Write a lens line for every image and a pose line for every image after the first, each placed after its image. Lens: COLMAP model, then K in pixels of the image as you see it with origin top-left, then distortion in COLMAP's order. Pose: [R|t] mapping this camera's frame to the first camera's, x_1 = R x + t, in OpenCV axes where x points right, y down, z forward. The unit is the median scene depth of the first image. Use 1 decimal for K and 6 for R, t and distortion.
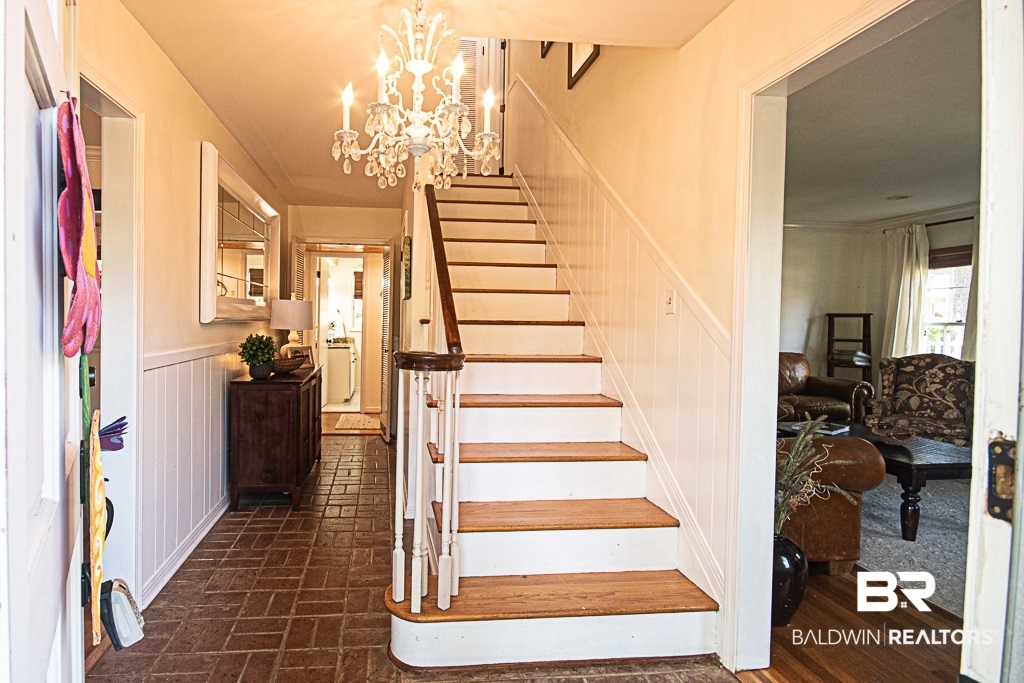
lens RADIAL K [[445.9, 0, 517.5], [0, 445.9, 343.3], [0, 0, 1]] dist [-0.000298, -0.007260]
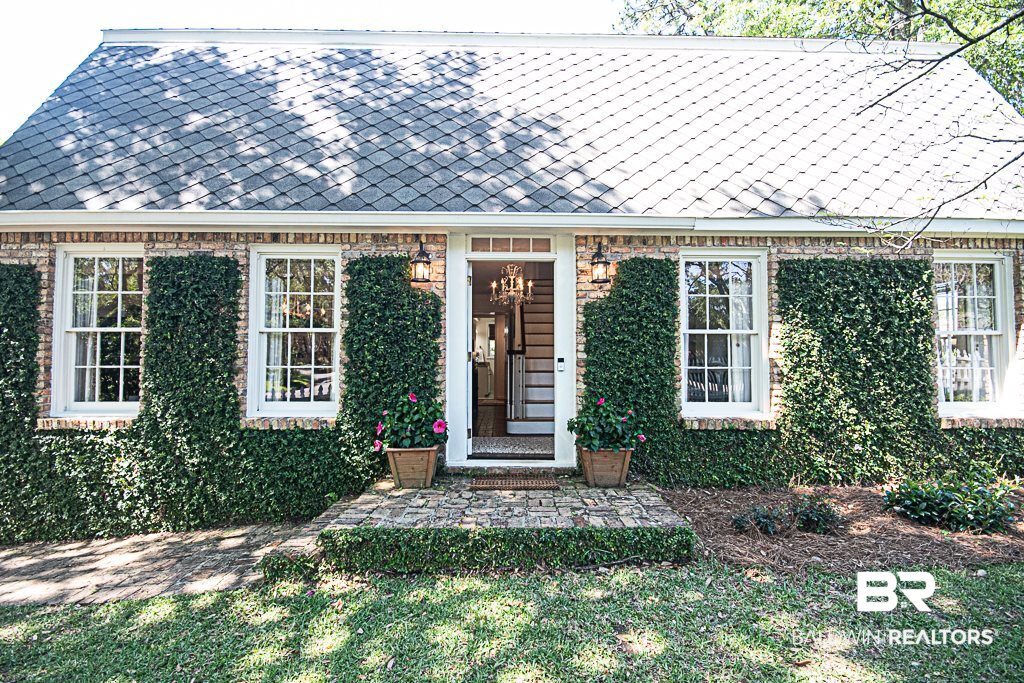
lens RADIAL K [[445.9, 0, 517.5], [0, 445.9, 343.3], [0, 0, 1]] dist [-0.000298, -0.007260]
pose [[0.964110, -0.032511, -0.263506, 0.269616], [0.006668, 0.995127, -0.098380, 0.113615], [0.265421, 0.093092, 0.959628, -0.875151]]
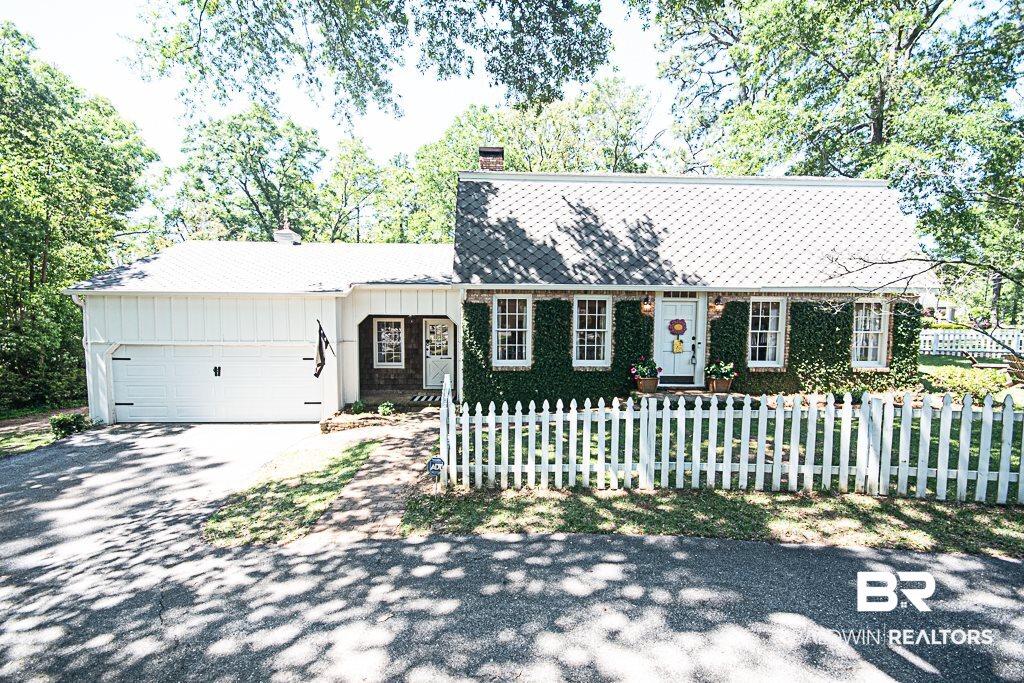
lens RADIAL K [[445.9, 0, 517.5], [0, 445.9, 343.3], [0, 0, 1]] dist [-0.000298, -0.007260]
pose [[0.969324, 0.000518, -0.245785, -0.407974], [0.000995, 0.999981, 0.006030, 0.017080], [0.245783, -0.006090, 0.969306, -2.902086]]
